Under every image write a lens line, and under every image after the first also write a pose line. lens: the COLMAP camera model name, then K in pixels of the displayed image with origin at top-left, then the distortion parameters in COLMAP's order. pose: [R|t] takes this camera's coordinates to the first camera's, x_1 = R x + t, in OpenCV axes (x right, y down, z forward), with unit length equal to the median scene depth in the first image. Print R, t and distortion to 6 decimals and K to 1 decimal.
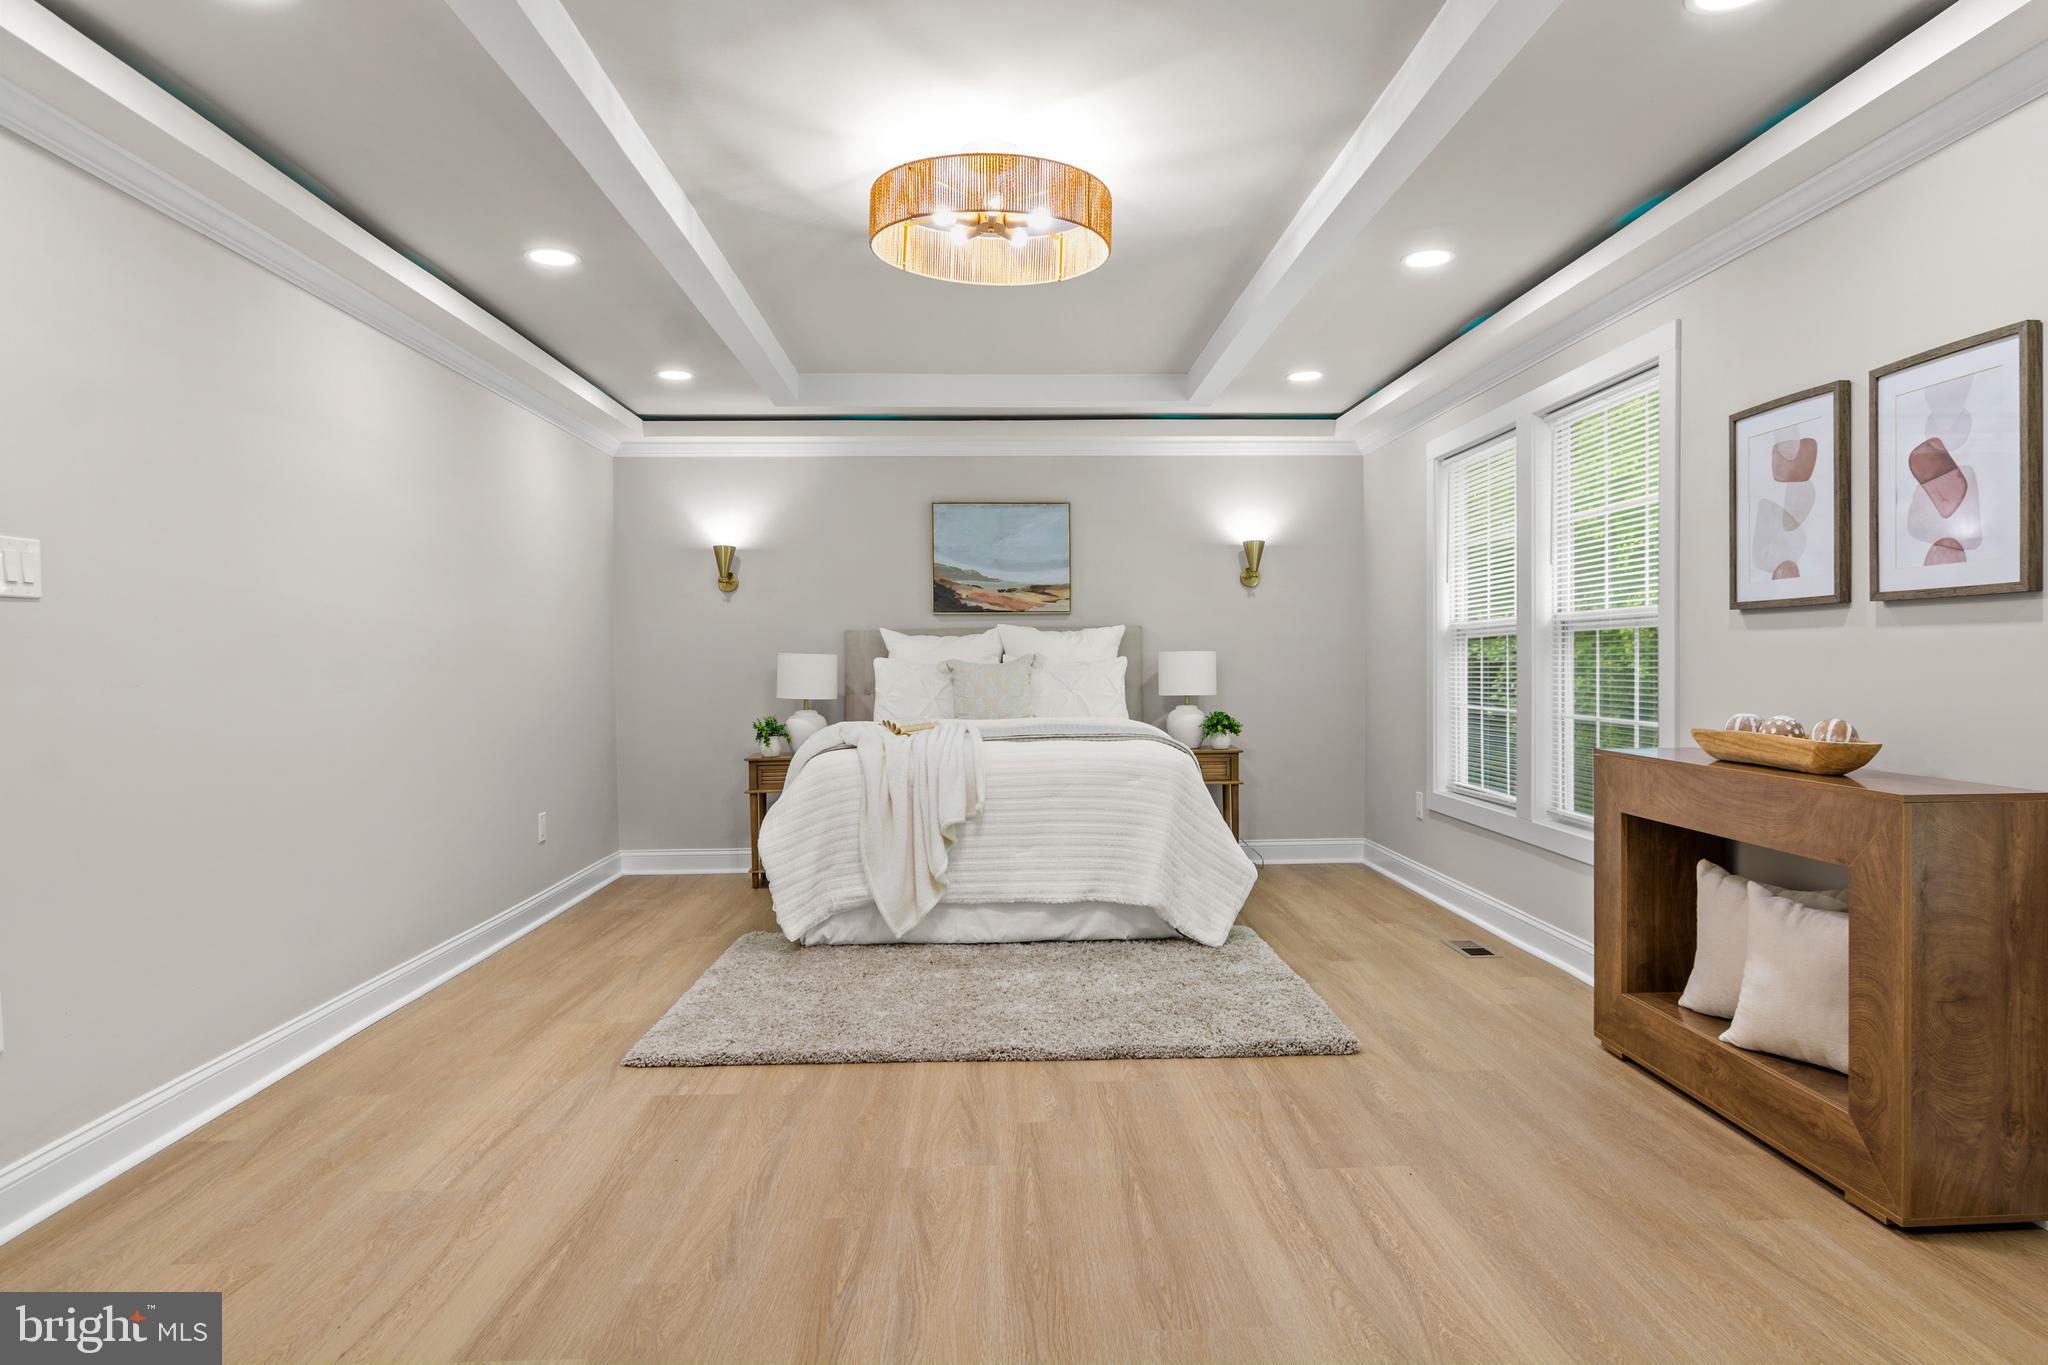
lens RADIAL K [[1214.5, 0, 1027.3], [0, 1214.5, 706.8], [0, 0, 1]] dist [-0.006116, -0.000985]
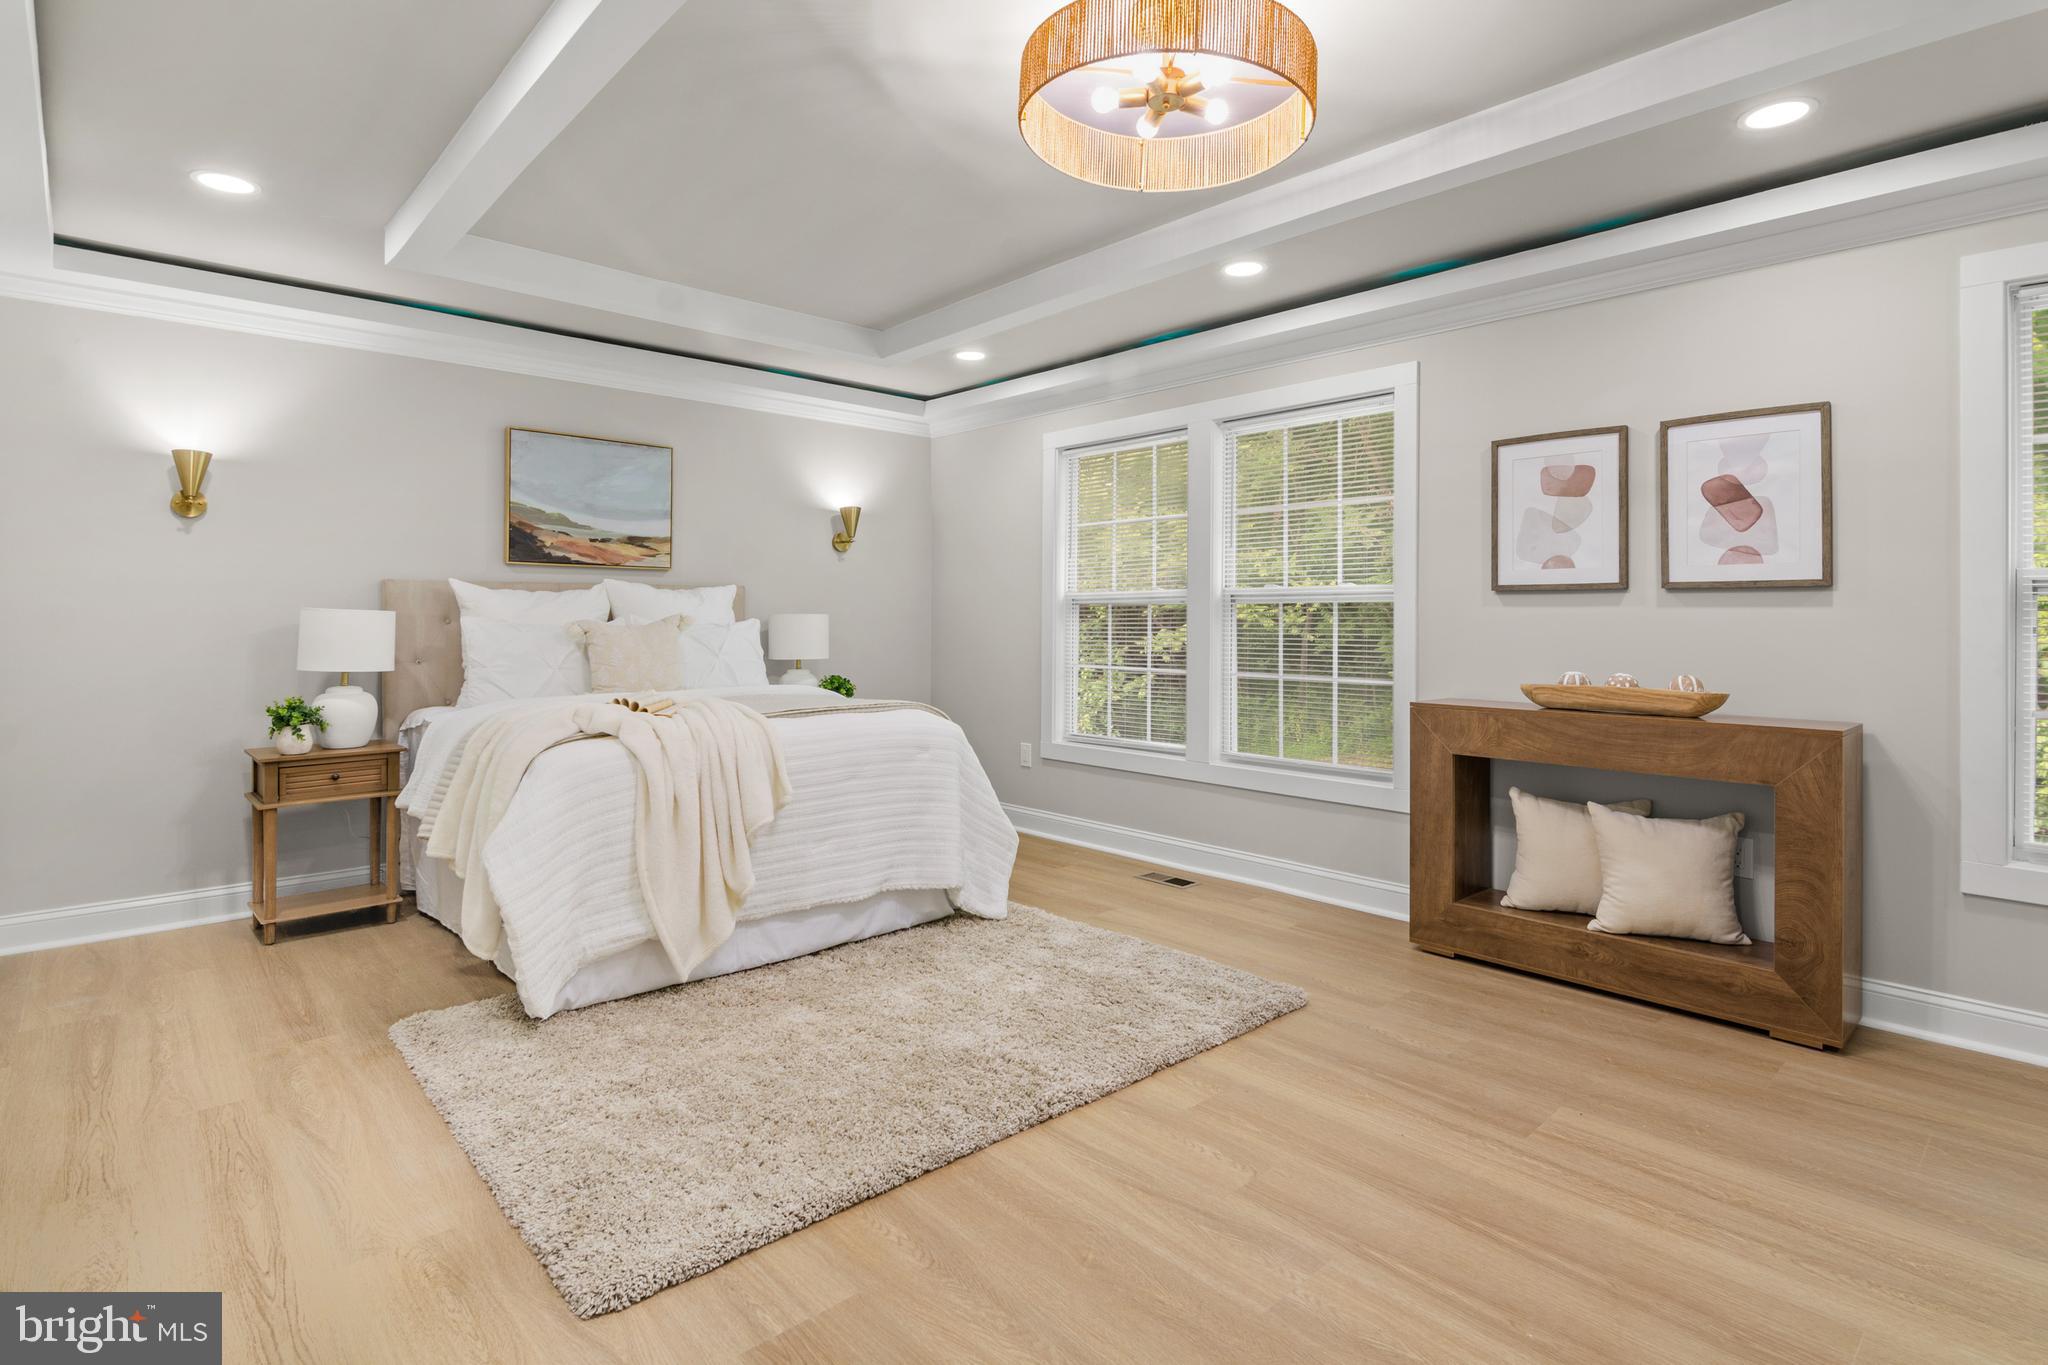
lens RADIAL K [[1018.8, 0, 1030.9], [0, 1018.8, 631.2], [0, 0, 1]] dist [-0.004777, -0.001688]
pose [[0.760121, 0.004479, 0.649766, -0.362325], [0.014686, 0.999602, -0.024070, -0.013083], [-0.649616, 0.027838, 0.759753, 0.360291]]
